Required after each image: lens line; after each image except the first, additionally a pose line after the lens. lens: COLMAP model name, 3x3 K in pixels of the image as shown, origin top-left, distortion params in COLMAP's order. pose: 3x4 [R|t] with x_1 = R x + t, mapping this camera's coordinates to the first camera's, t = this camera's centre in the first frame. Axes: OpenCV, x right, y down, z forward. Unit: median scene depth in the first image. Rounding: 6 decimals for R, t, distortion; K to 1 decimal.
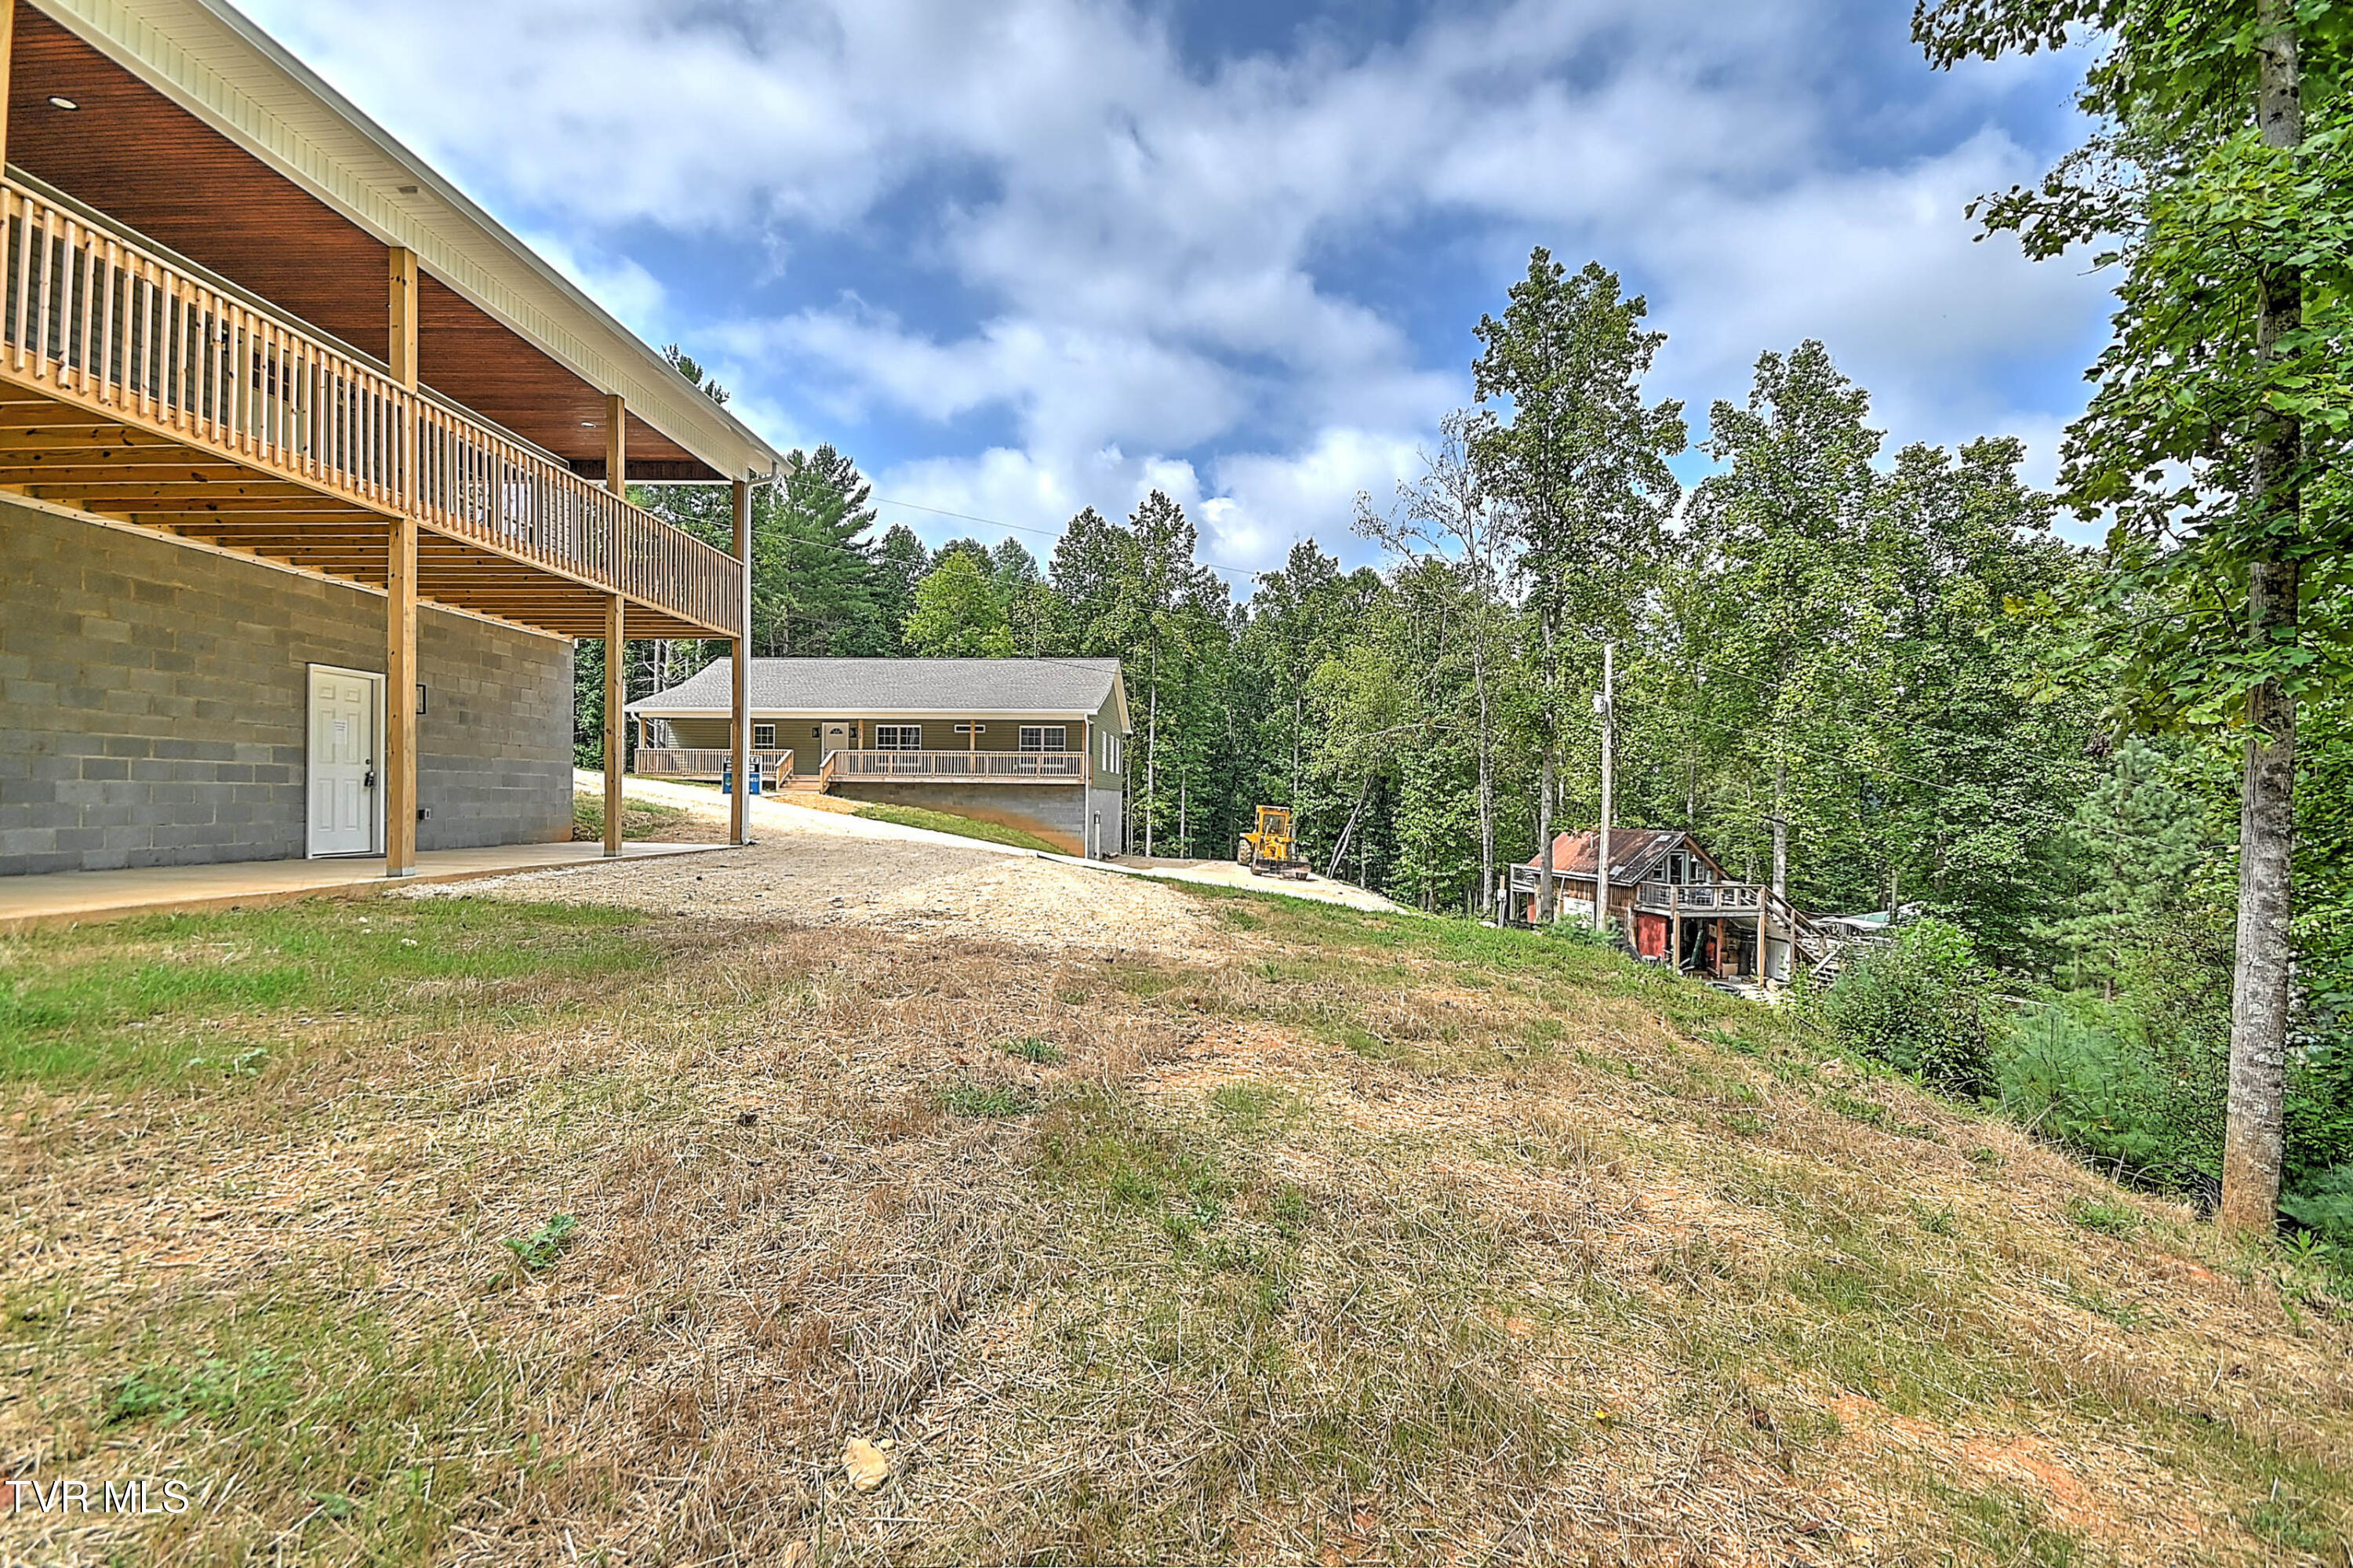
lens RADIAL K [[1026.7, 0, 1169.0], [0, 1026.7, 807.0], [0, 0, 1]] dist [0.026715, -0.016184]
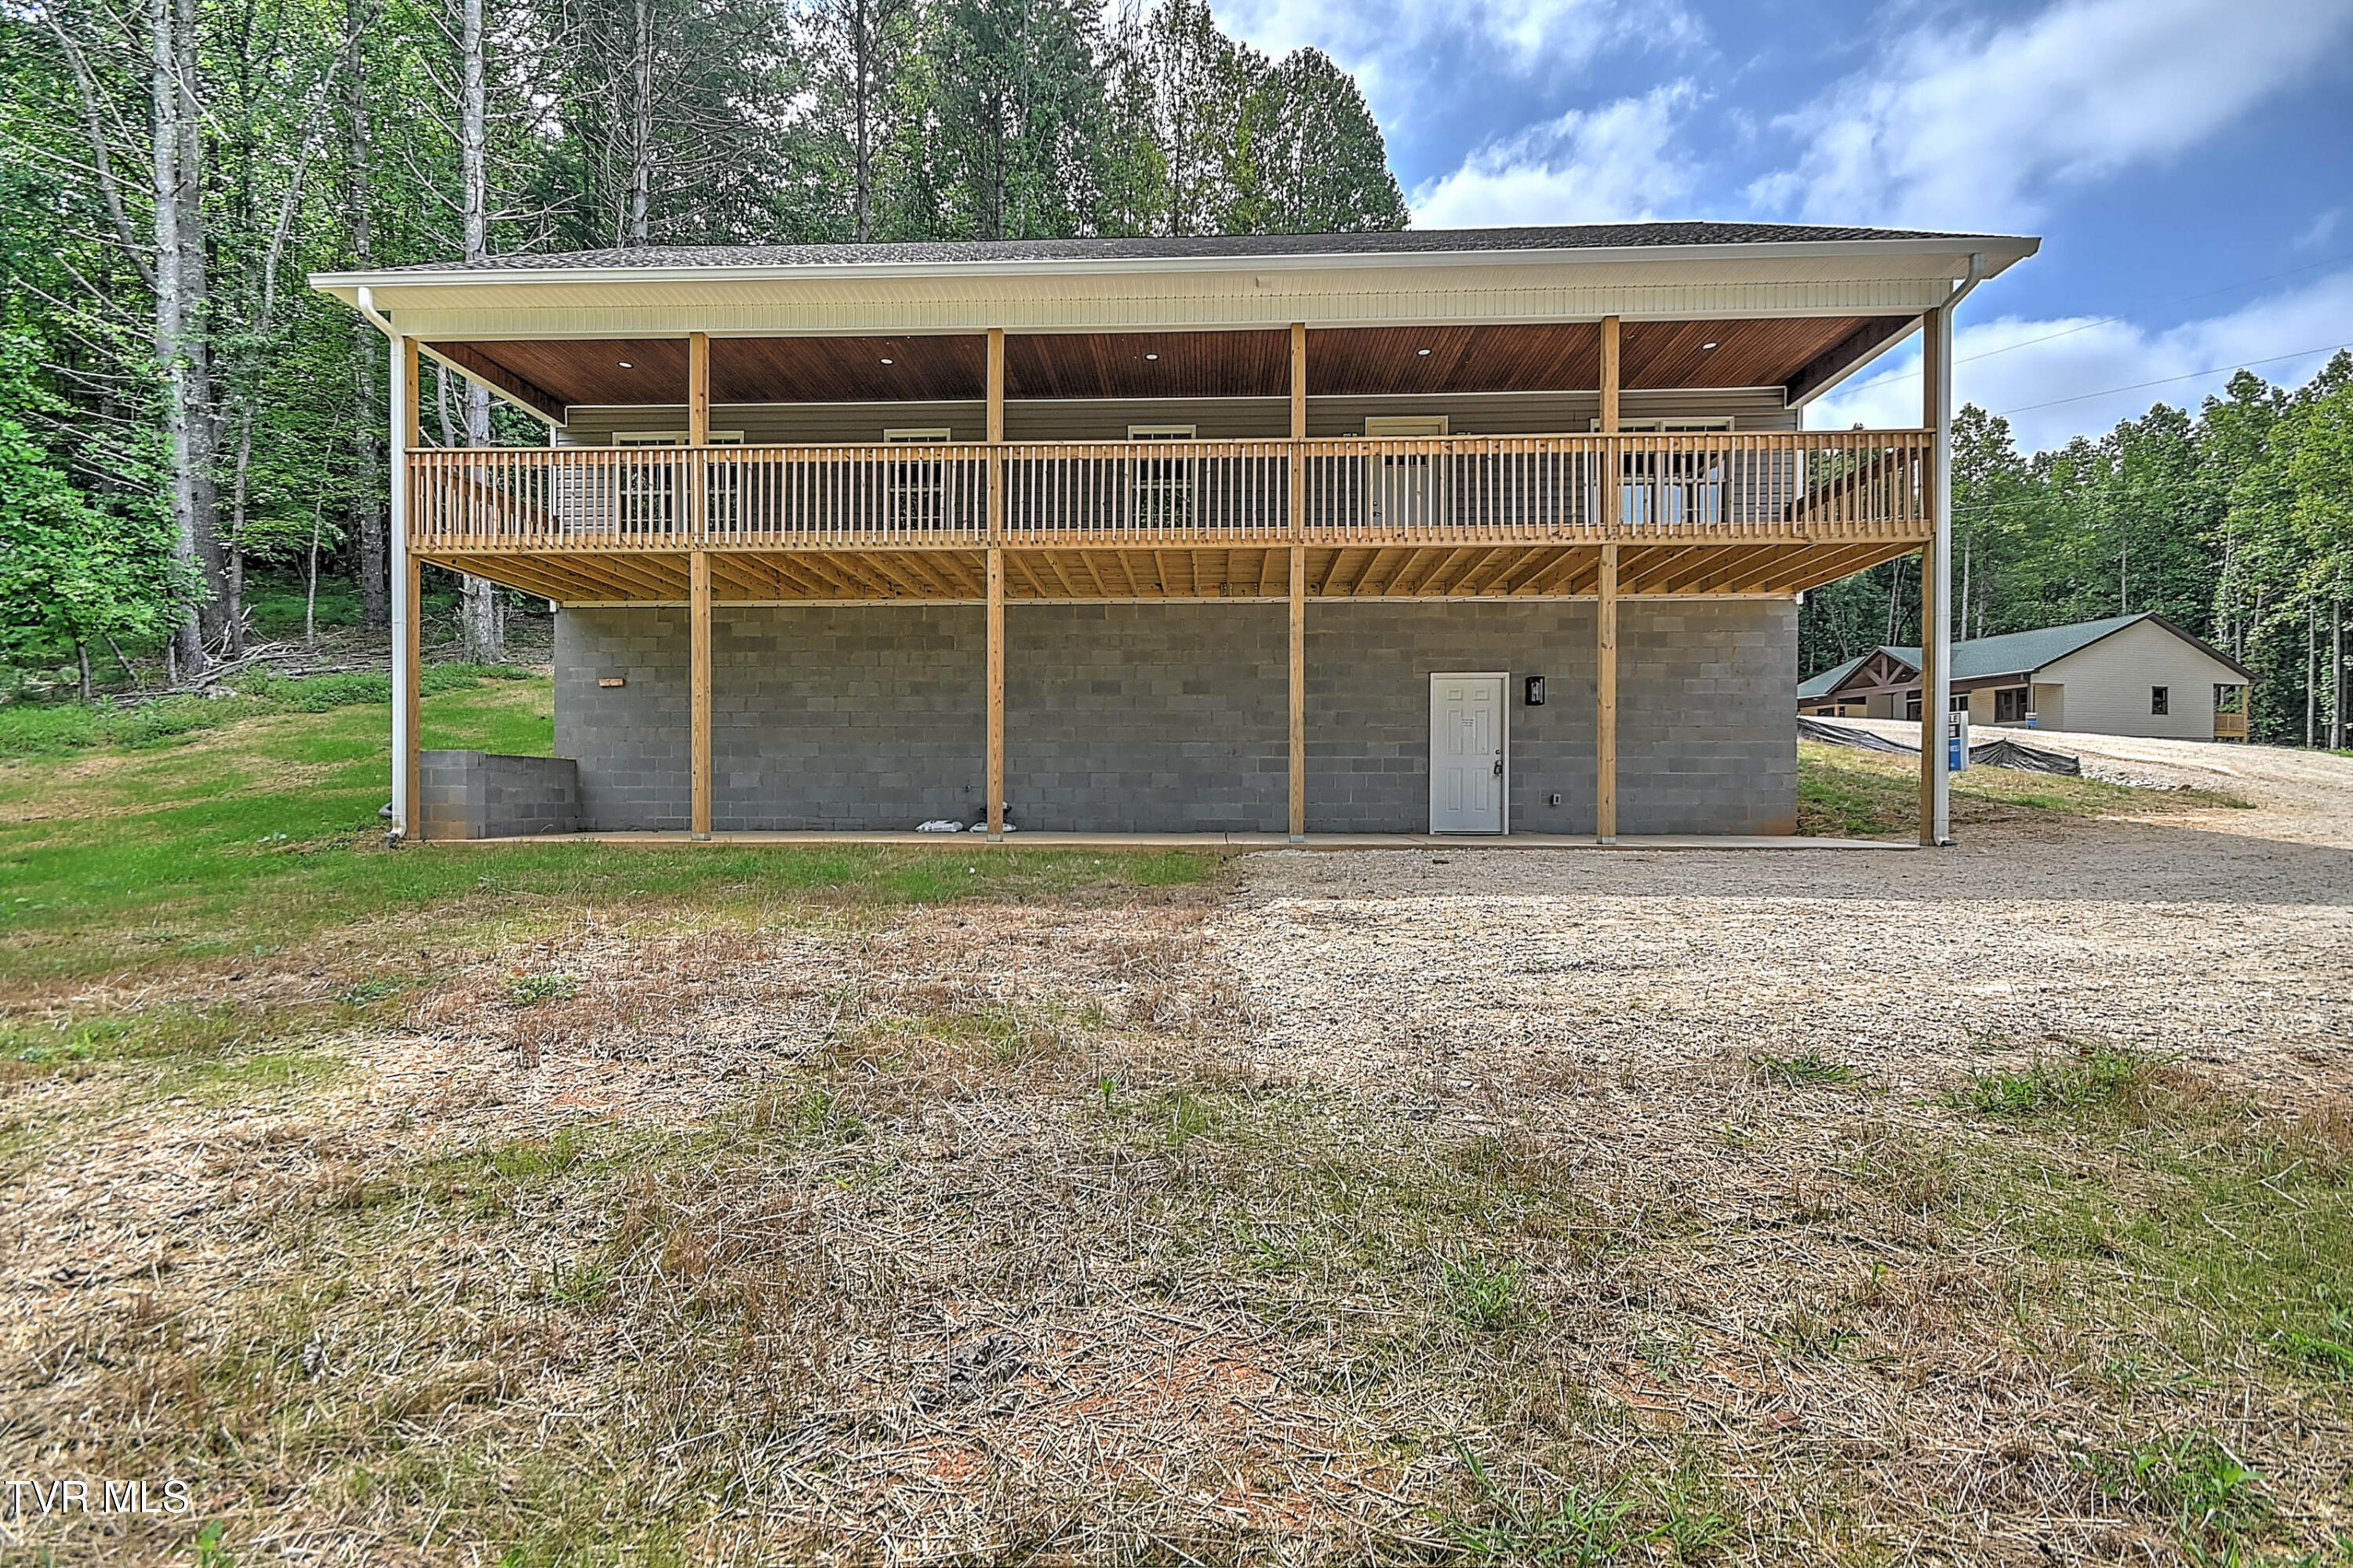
lens RADIAL K [[1026.7, 0, 1169.0], [0, 1026.7, 807.0], [0, 0, 1]] dist [0.026715, -0.016184]
pose [[-0.003560, -0.003540, -0.999987, 0.390499], [-0.008974, 0.999954, -0.003508, 0.026248], [0.999953, 0.008962, -0.003592, 0.731911]]
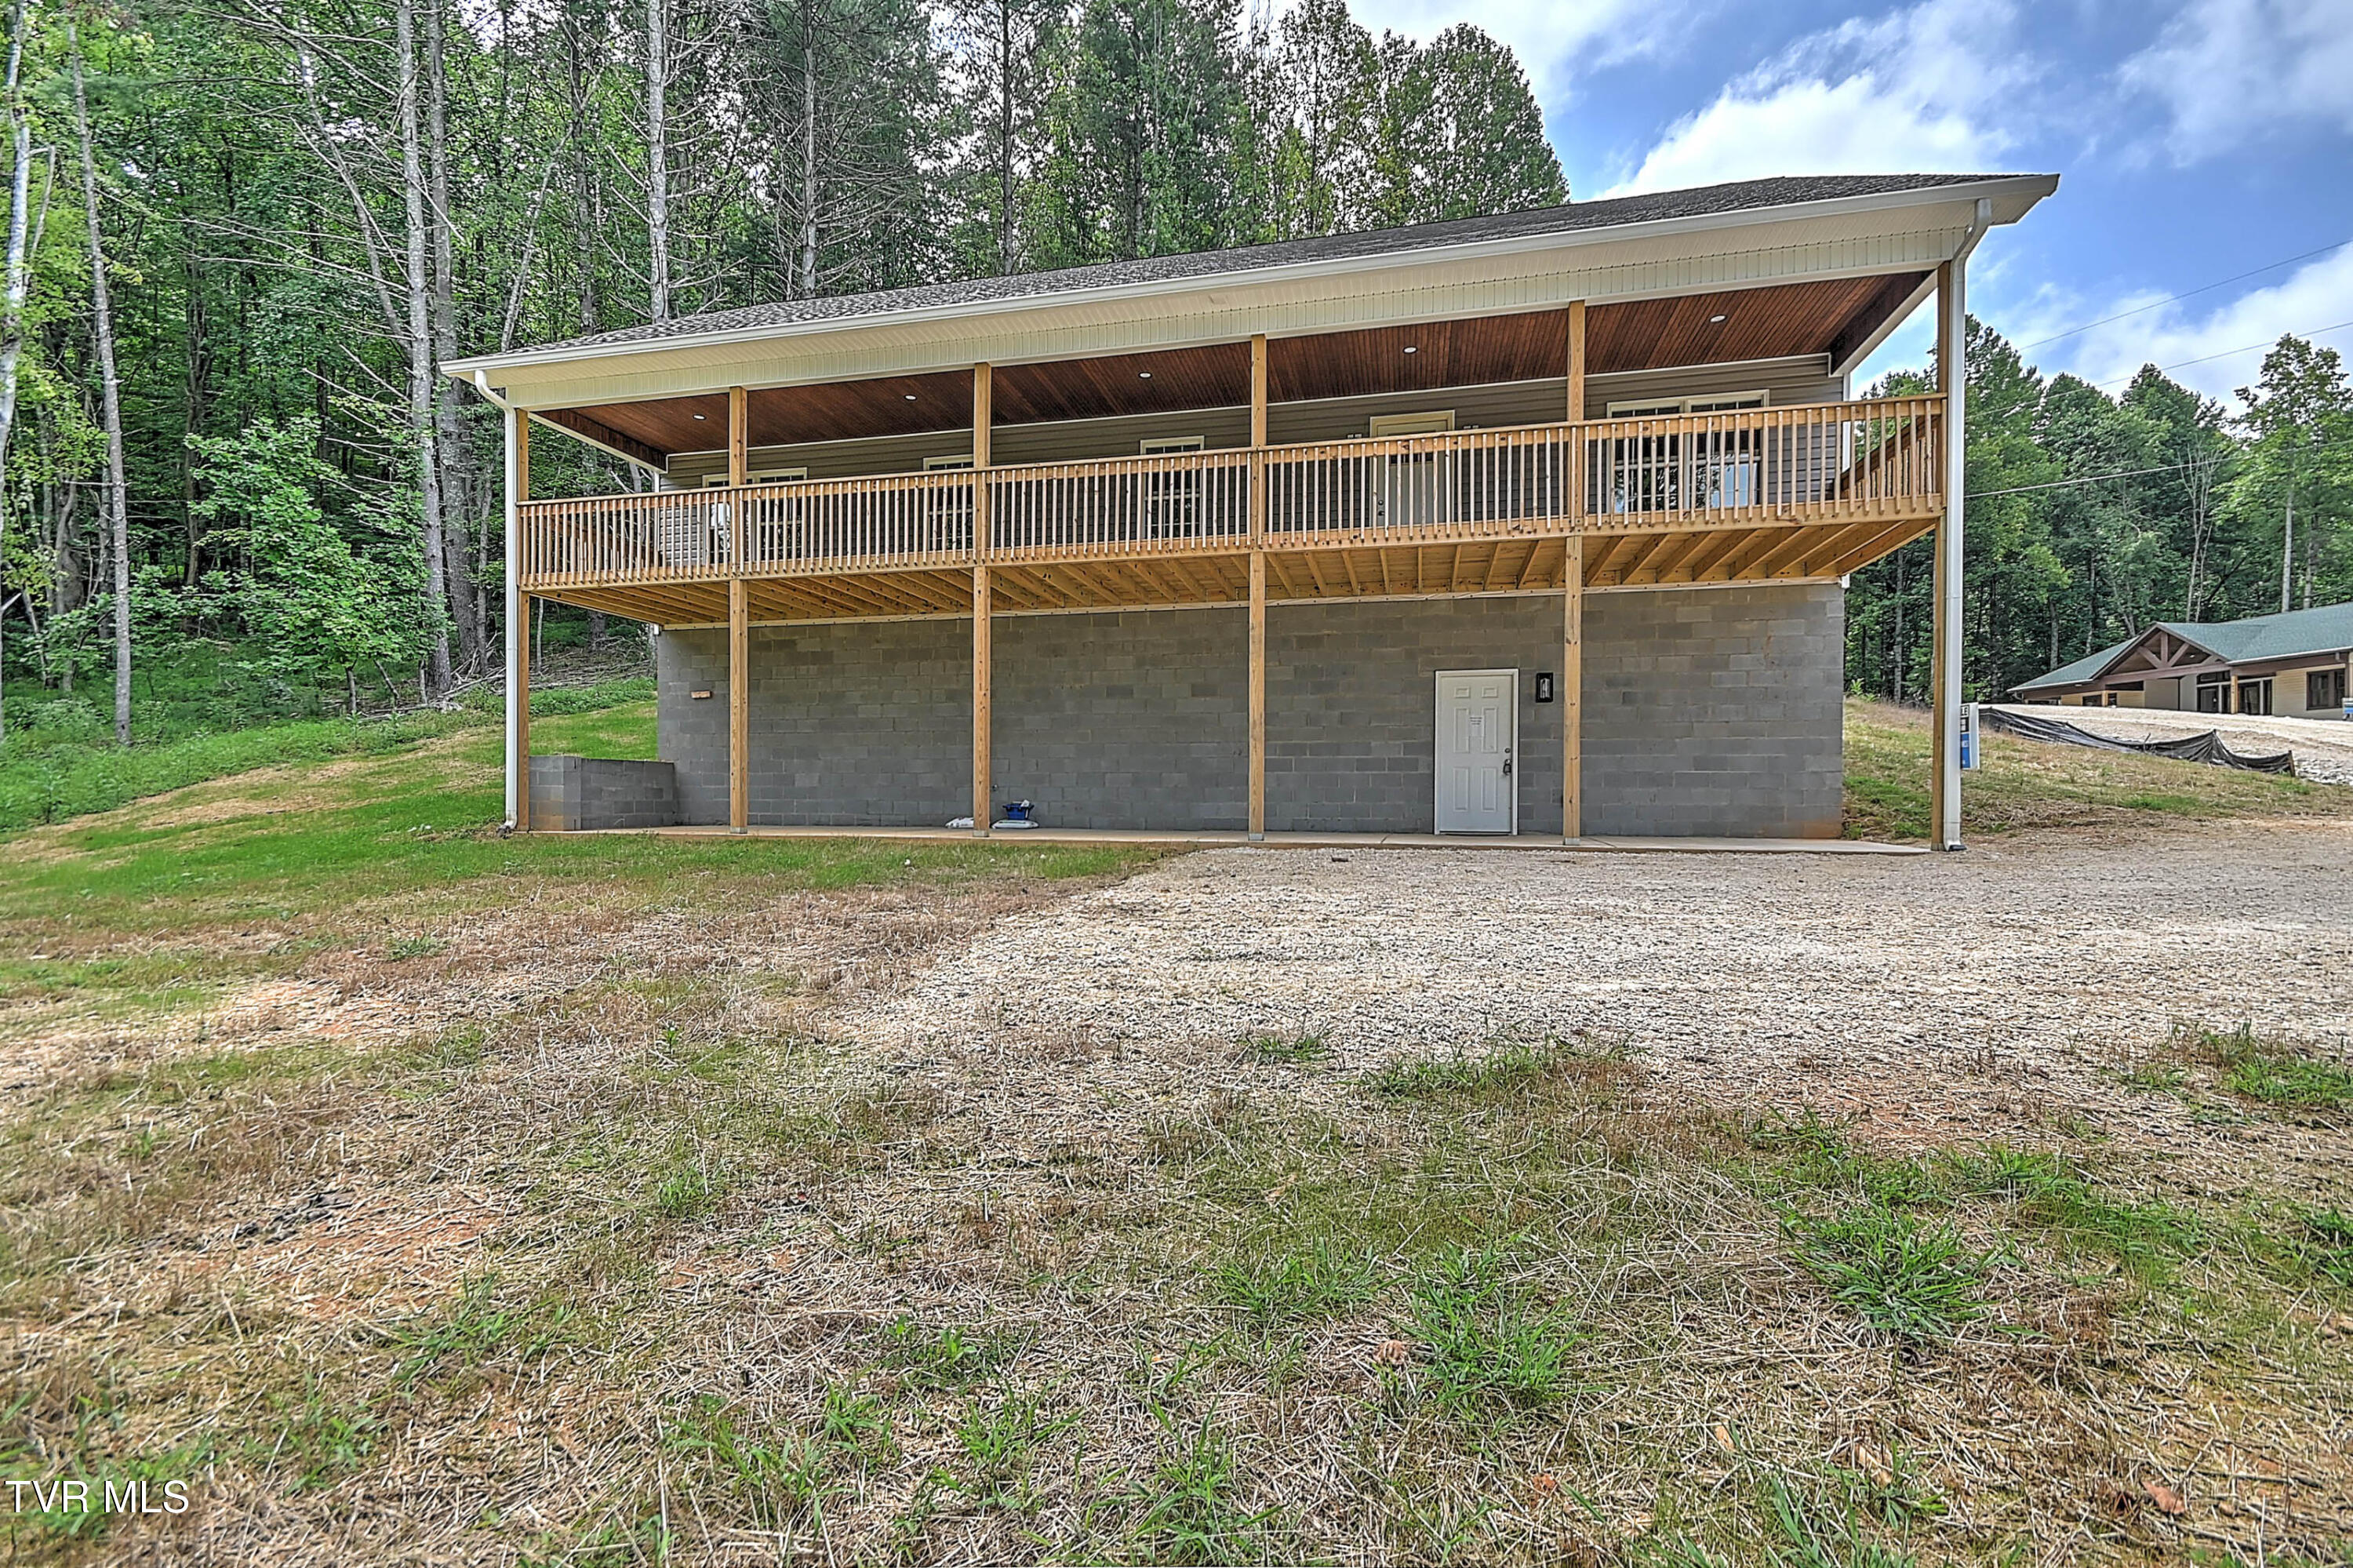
lens RADIAL K [[1026.7, 0, 1169.0], [0, 1026.7, 807.0], [0, 0, 1]] dist [0.026715, -0.016184]
pose [[-0.194667, -0.003180, -0.980864, 0.414453], [-0.013186, 0.999913, -0.000624, 0.024447], [0.980781, 0.012812, -0.194692, 0.973367]]
